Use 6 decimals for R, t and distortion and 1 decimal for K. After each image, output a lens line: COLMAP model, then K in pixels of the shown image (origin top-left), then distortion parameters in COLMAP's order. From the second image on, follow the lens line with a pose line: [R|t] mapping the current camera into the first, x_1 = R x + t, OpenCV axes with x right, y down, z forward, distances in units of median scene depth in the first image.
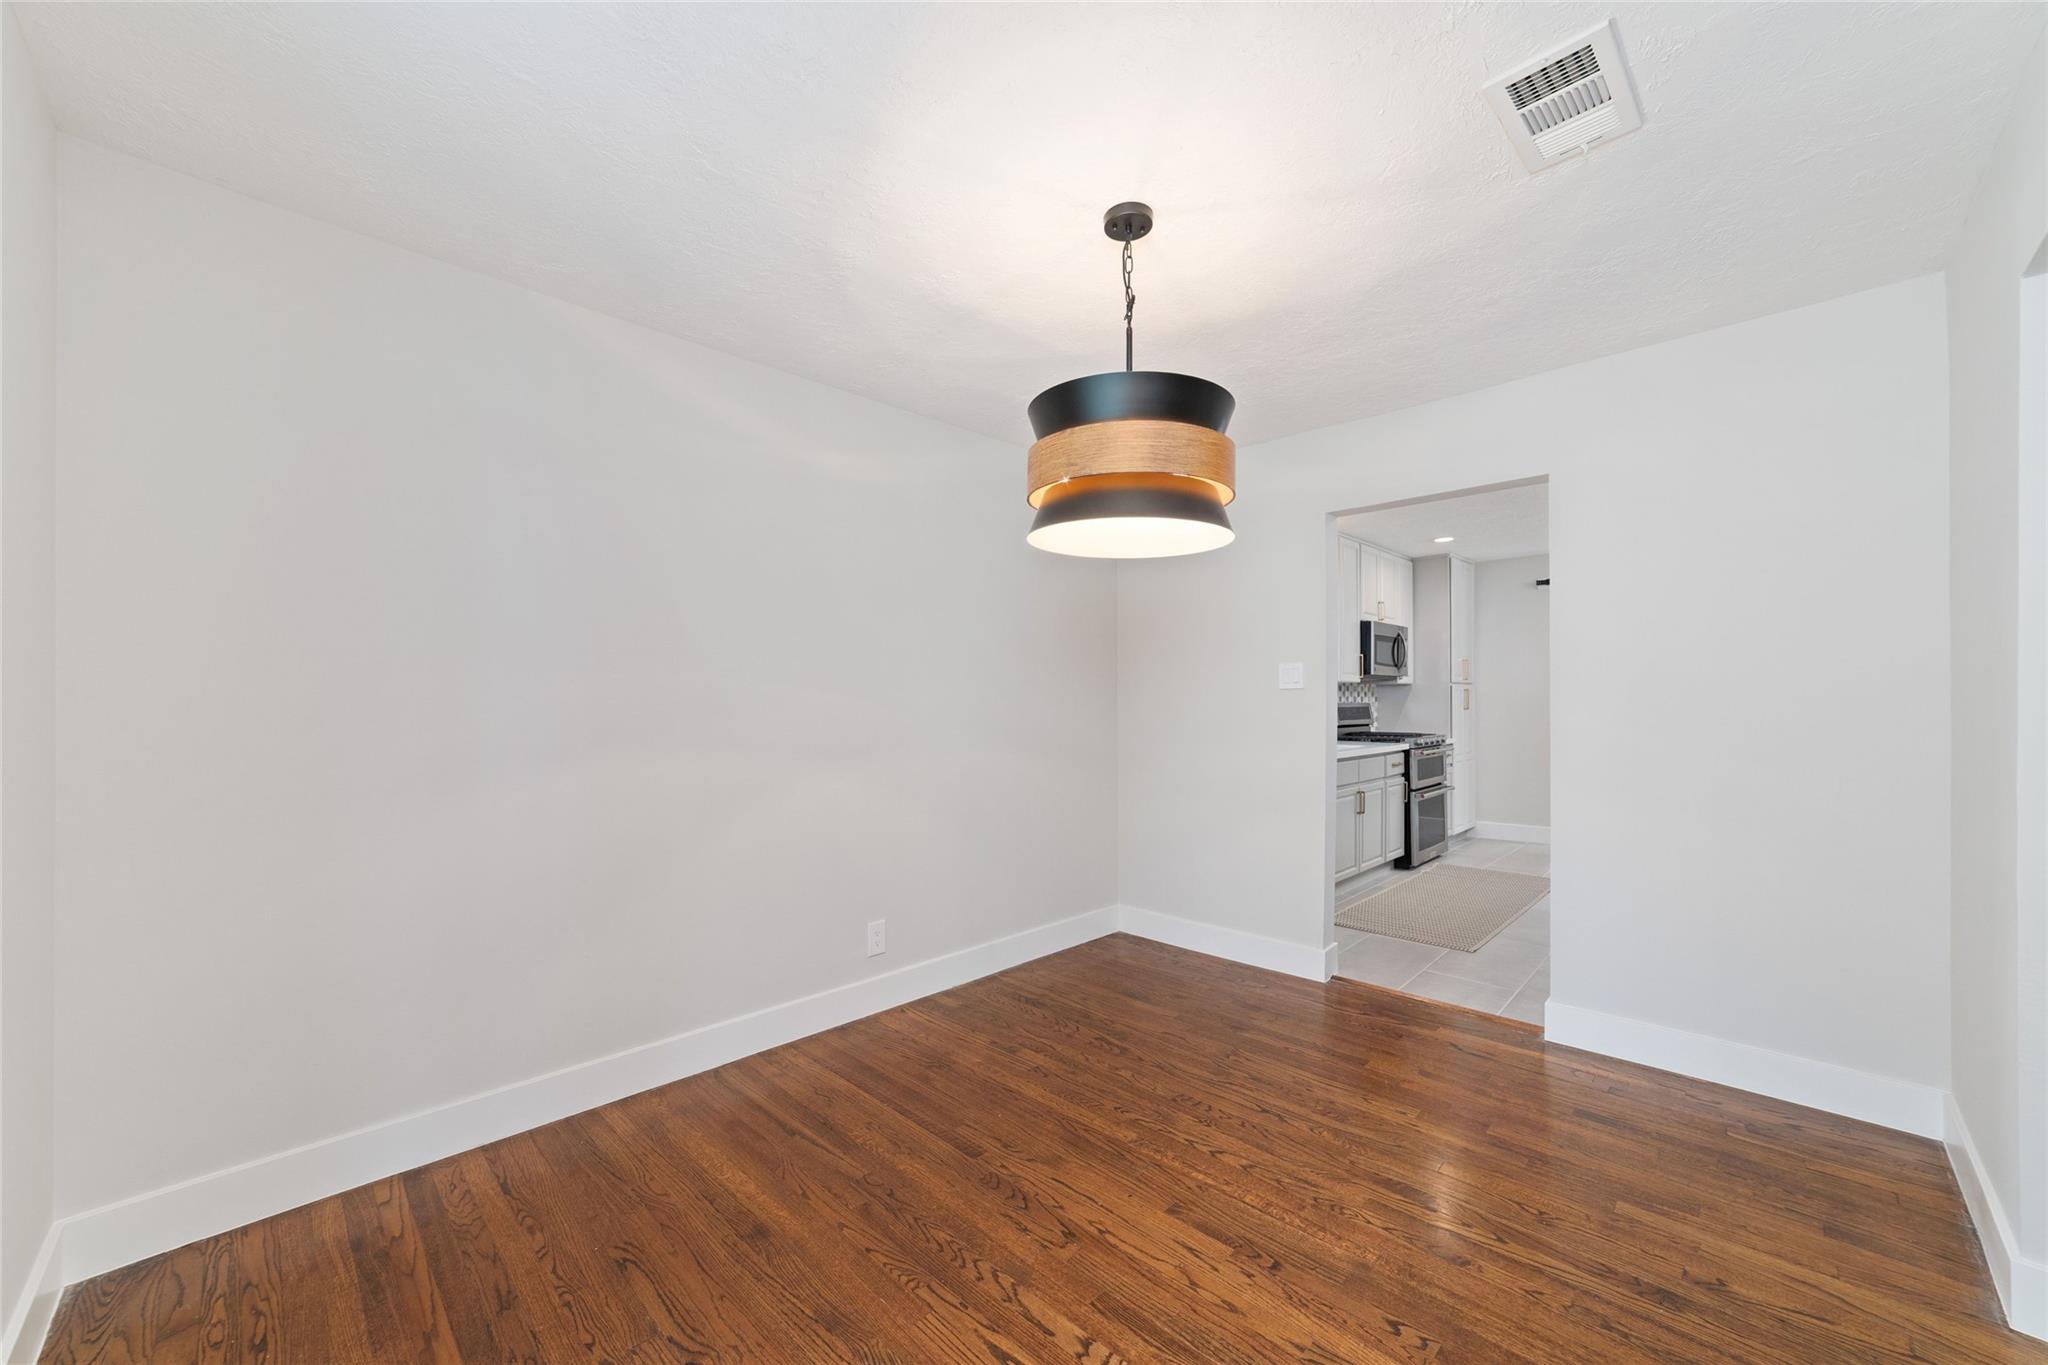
lens RADIAL K [[782.2, 0, 1047.2], [0, 782.2, 688.9], [0, 0, 1]] dist [-0.009283, 0.000096]
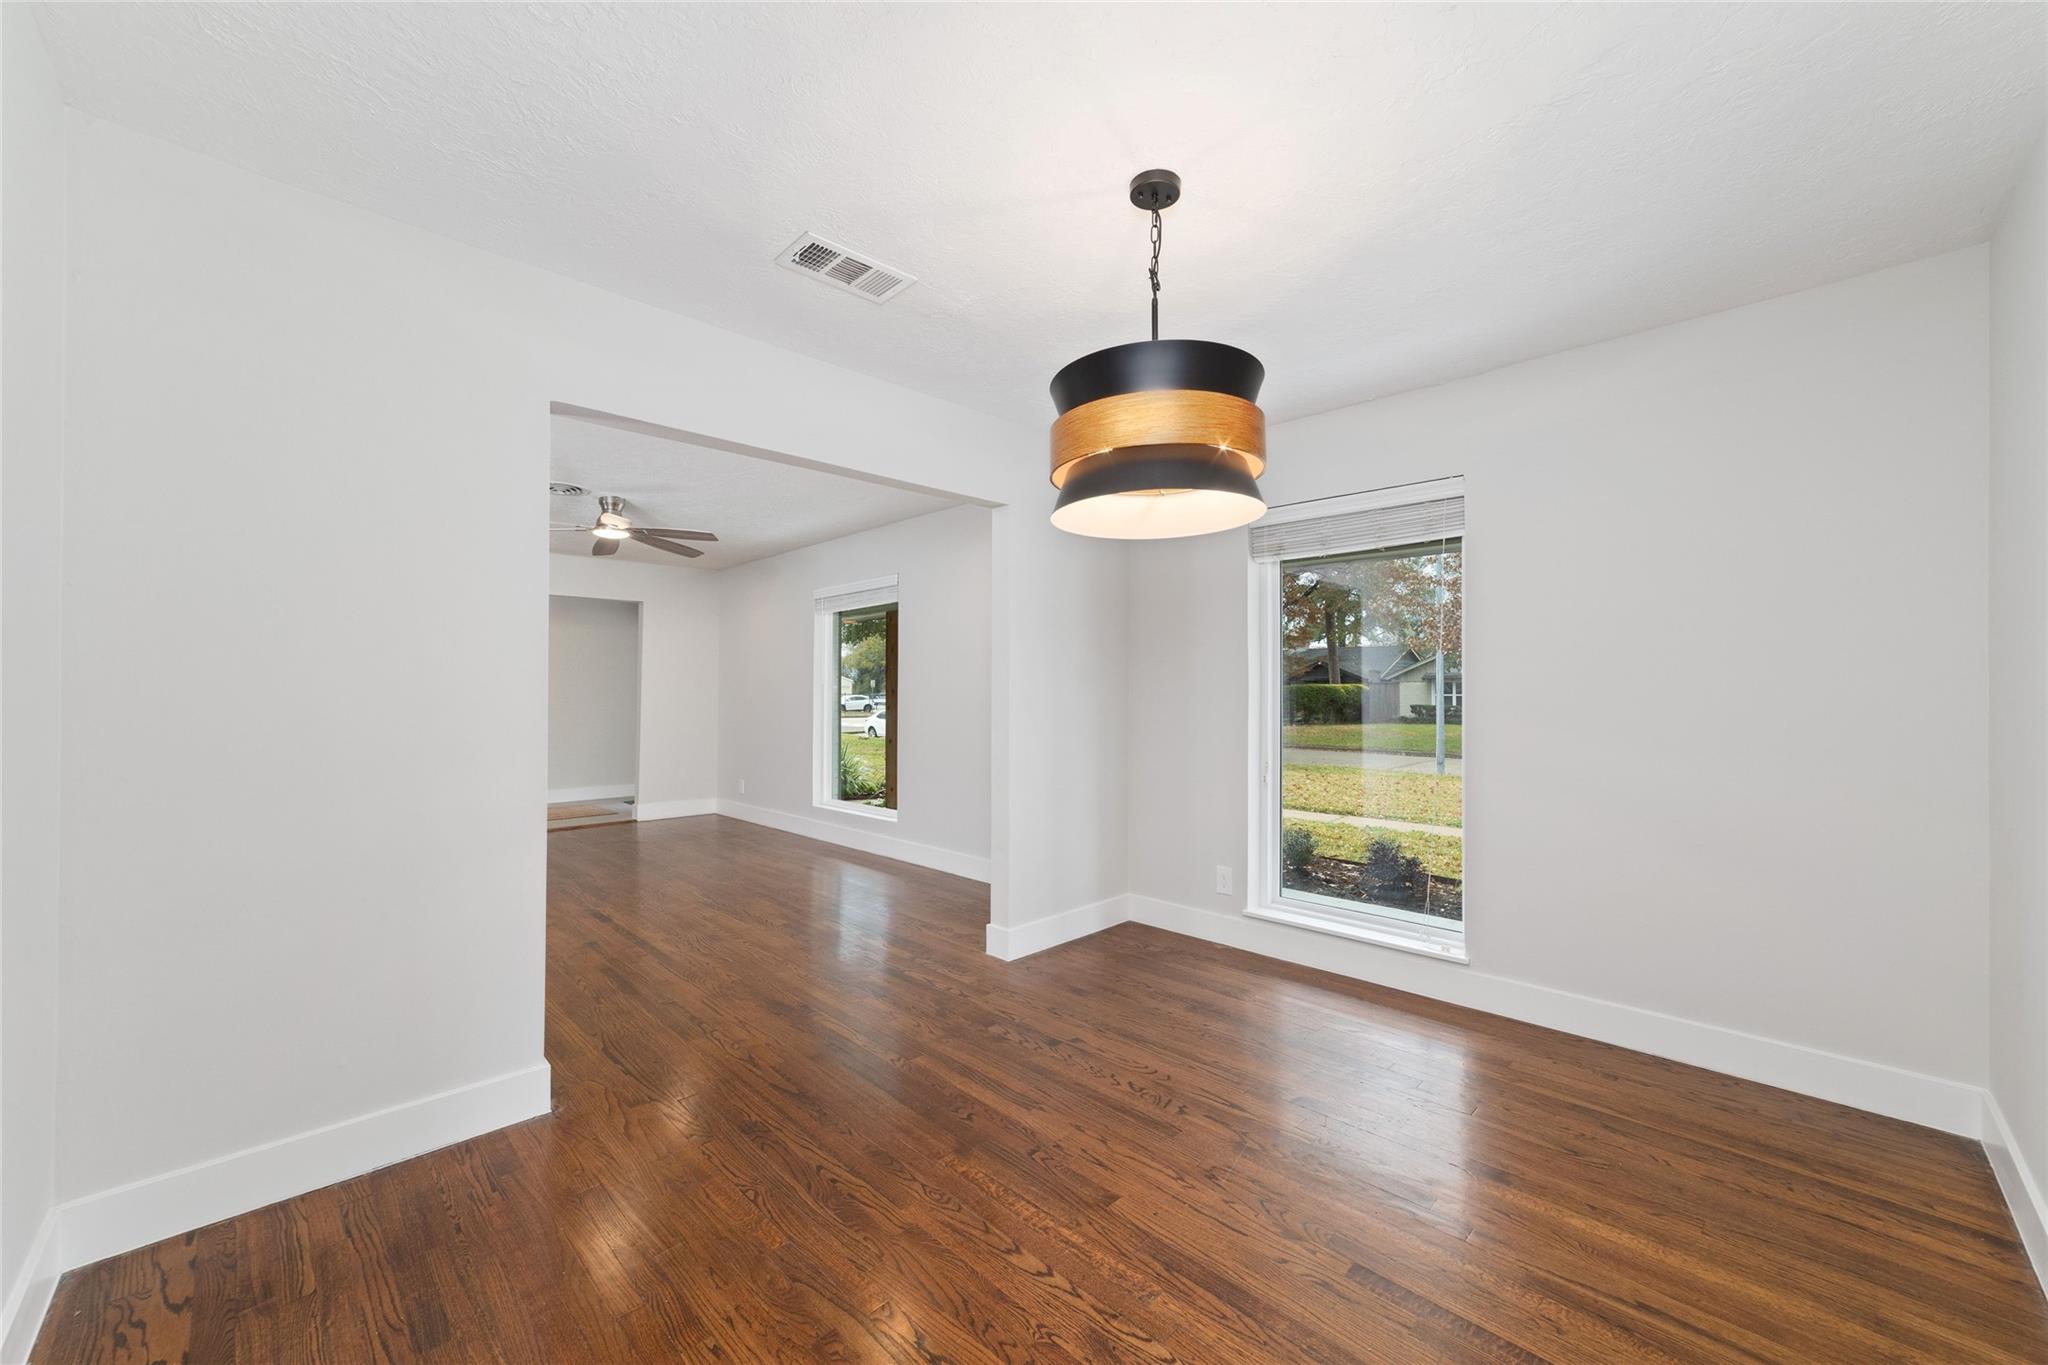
lens RADIAL K [[782.2, 0, 1047.2], [0, 782.2, 688.9], [0, 0, 1]] dist [-0.009283, 0.000096]
pose [[-0.999940, -0.000891, 0.010930, 0.228397], [-0.001058, 0.999883, -0.015292, 0.036531], [-0.010916, -0.015303, -0.999823, 1.961351]]
